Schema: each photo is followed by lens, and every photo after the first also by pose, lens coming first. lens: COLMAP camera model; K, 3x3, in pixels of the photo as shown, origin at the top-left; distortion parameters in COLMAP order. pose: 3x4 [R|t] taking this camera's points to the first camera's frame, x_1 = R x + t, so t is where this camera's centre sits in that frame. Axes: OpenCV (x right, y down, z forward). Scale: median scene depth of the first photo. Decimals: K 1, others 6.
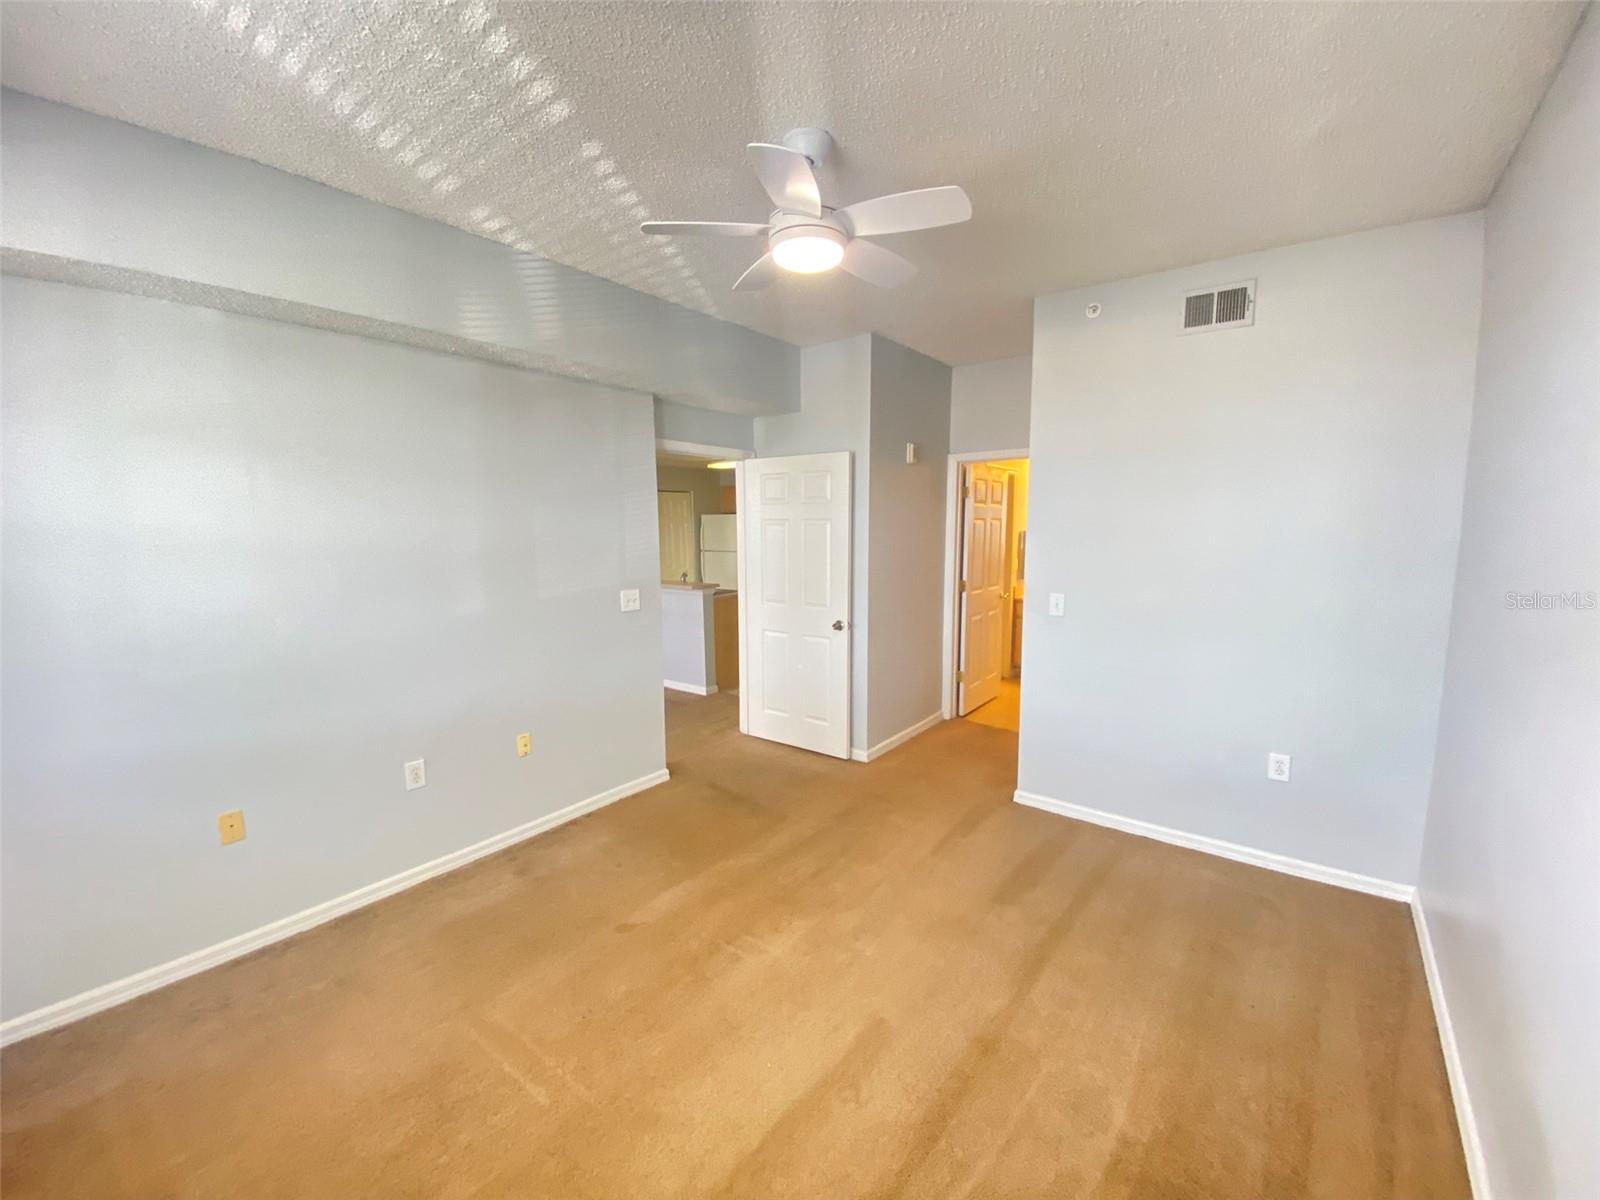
lens RADIAL K [[650.1, 0, 797.6], [0, 650.1, 605.4], [0, 0, 1]] dist [-0.013711, -0.001862]
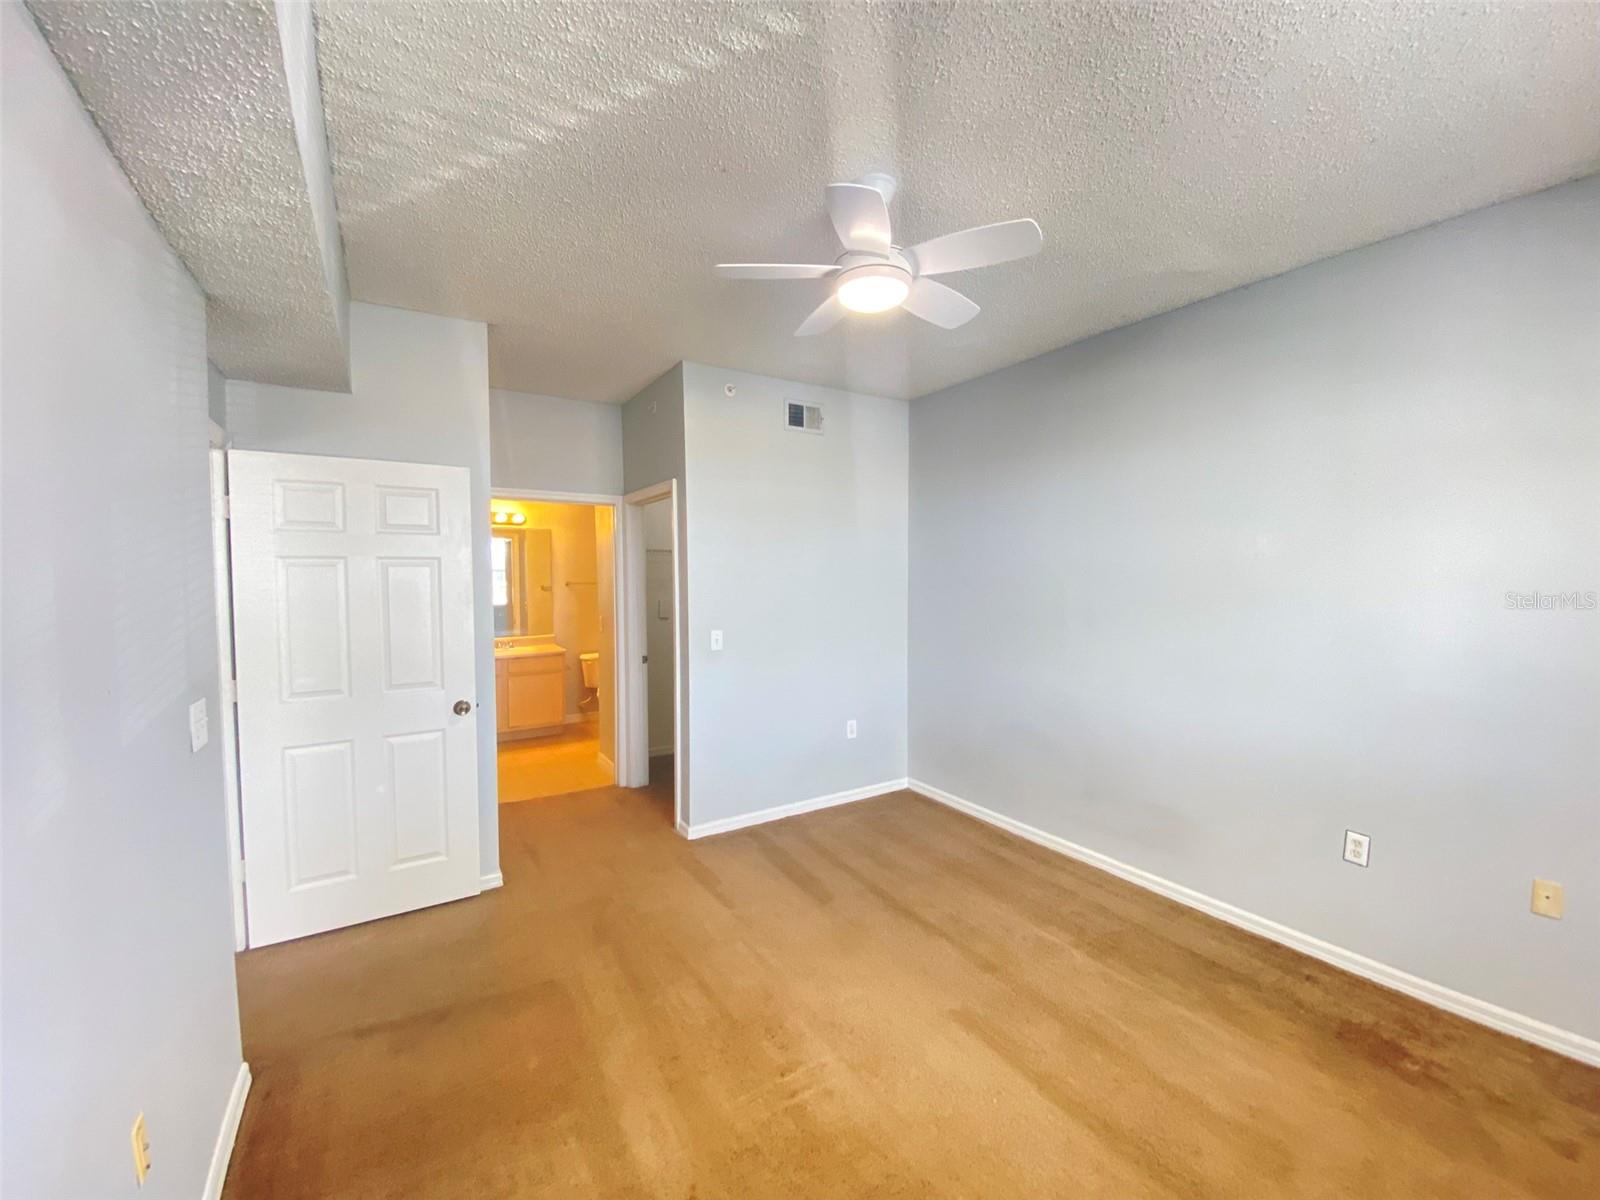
lens RADIAL K [[650.1, 0, 806.3], [0, 650.1, 595.5], [0, 0, 1]] dist [-0.013711, -0.001862]
pose [[0.320123, -0.028949, 0.946933, -0.644261], [0.123258, 0.992310, -0.011333, -0.049226], [-0.939323, 0.120345, 0.321230, 0.530684]]
